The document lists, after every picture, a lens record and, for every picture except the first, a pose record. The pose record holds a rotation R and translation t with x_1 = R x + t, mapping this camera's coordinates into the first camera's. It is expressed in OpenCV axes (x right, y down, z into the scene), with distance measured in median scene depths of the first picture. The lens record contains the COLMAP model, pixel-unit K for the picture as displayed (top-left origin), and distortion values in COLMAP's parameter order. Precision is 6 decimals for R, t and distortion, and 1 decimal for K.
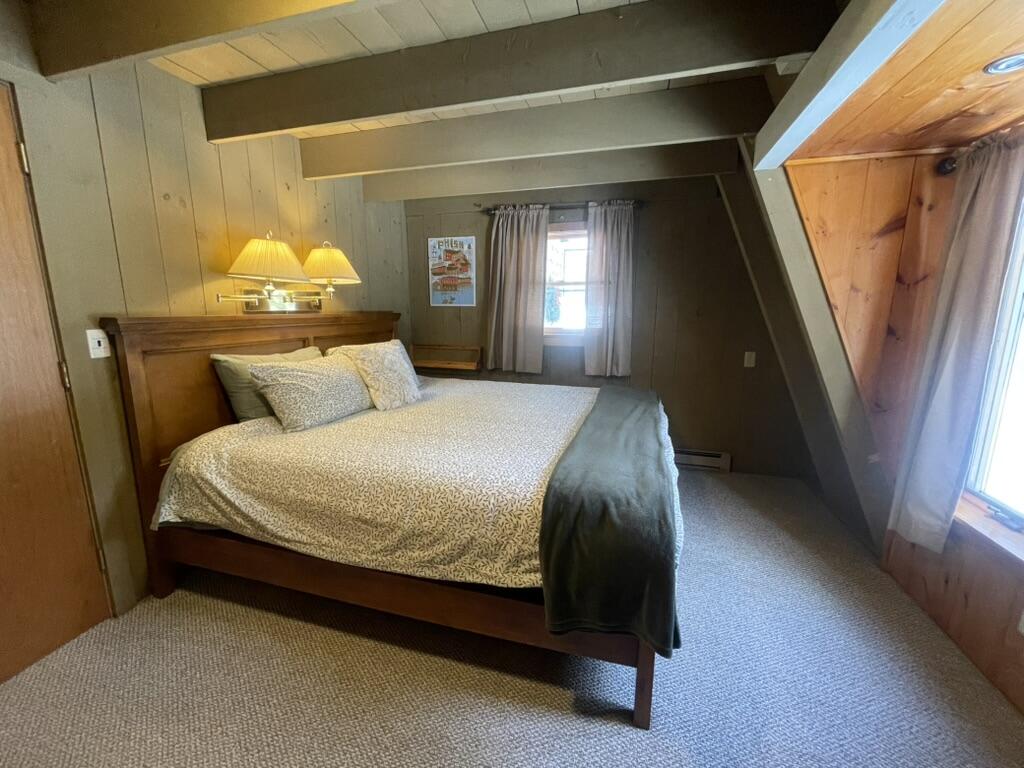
lens RADIAL K [[413.8, 0, 510.2], [0, 413.8, 384.0], [0, 0, 1]] dist [-0.003142, 0.000592]
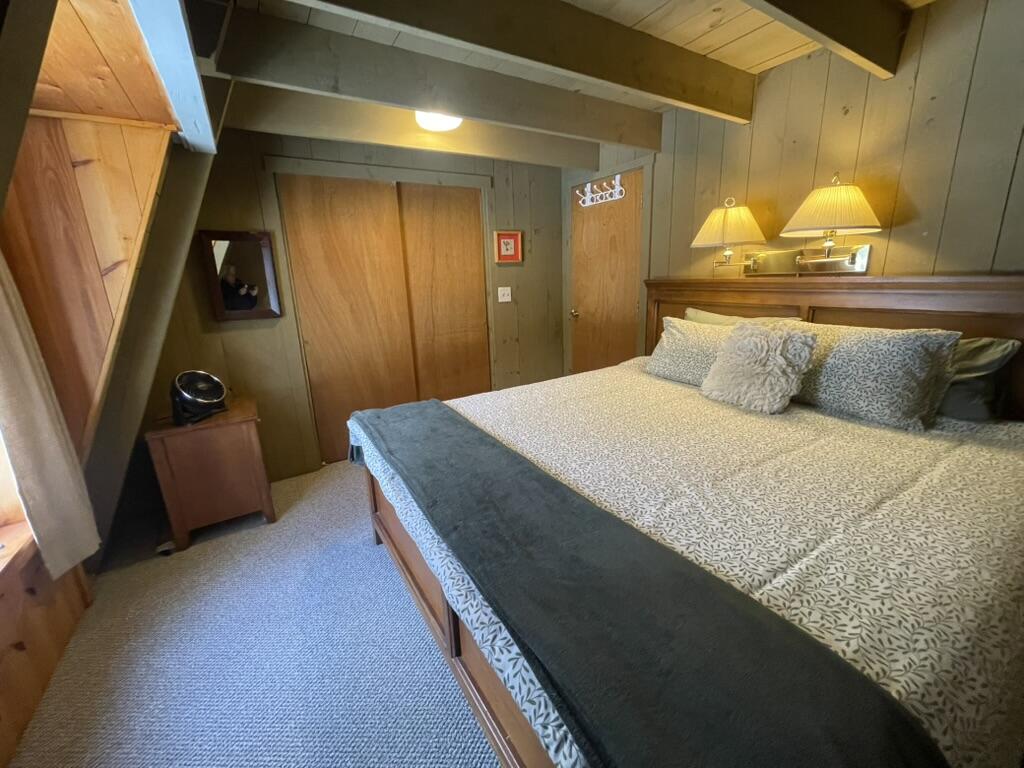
lens RADIAL K [[413.8, 0, 513.0], [0, 413.8, 382.5], [0, 0, 1]] dist [-0.003142, 0.000592]
pose [[-0.666633, 0.202018, -0.717488, 0.600781], [-0.106474, 0.926893, 0.359906, -0.239508], [0.737743, 0.316319, -0.596388, 1.290116]]
